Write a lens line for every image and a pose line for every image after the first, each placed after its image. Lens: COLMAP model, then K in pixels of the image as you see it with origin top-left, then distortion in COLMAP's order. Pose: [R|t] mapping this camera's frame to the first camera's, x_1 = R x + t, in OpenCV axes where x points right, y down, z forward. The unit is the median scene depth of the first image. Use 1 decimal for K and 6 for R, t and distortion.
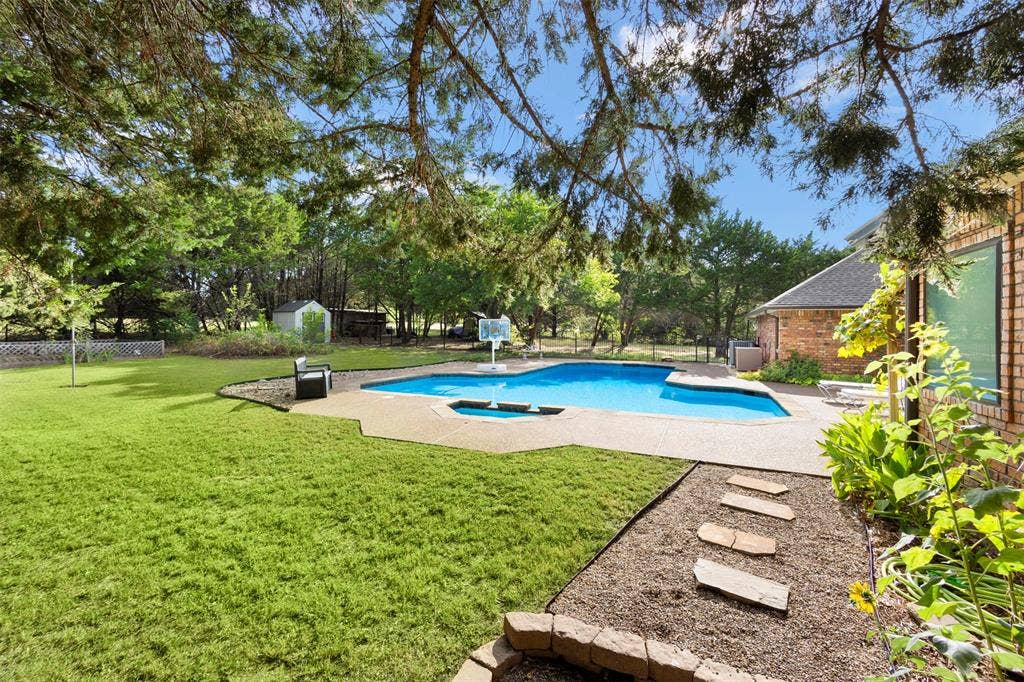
lens RADIAL K [[442.4, 0, 511.9], [0, 442.4, 338.1], [0, 0, 1]] dist [-0.003005, -0.000888]
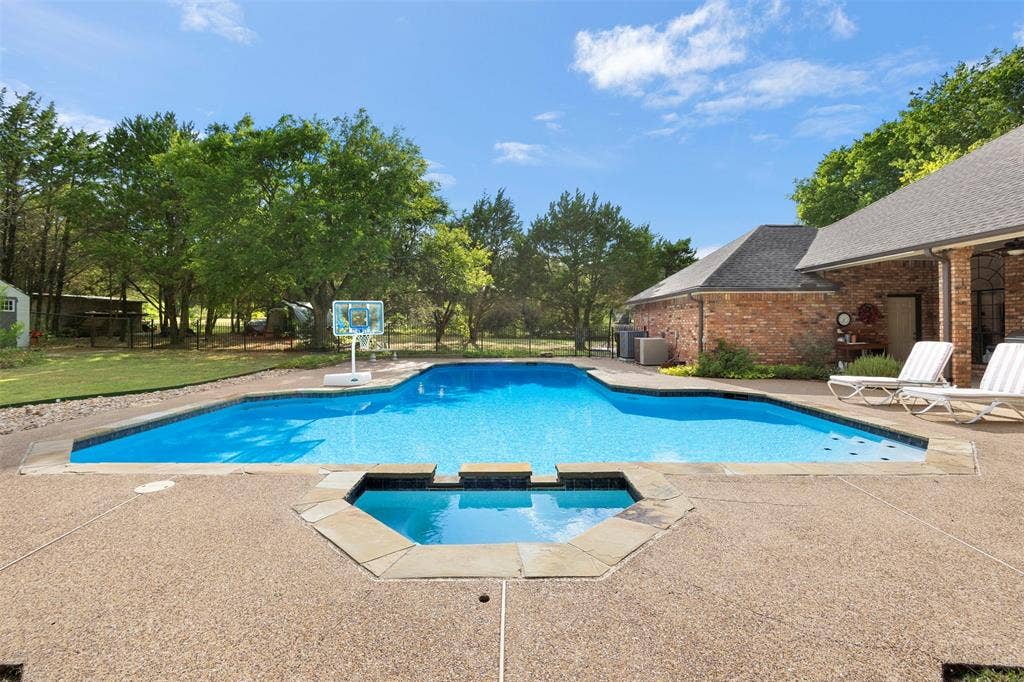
lens RADIAL K [[442.4, 0, 492.4], [0, 442.4, 326.3], [0, 0, 1]] dist [-0.003005, -0.000888]
pose [[0.923425, -0.012489, 0.383576, -0.055194], [0.019789, 0.999690, -0.015092, 0.003452], [-0.383268, 0.021527, 0.923386, 0.189917]]
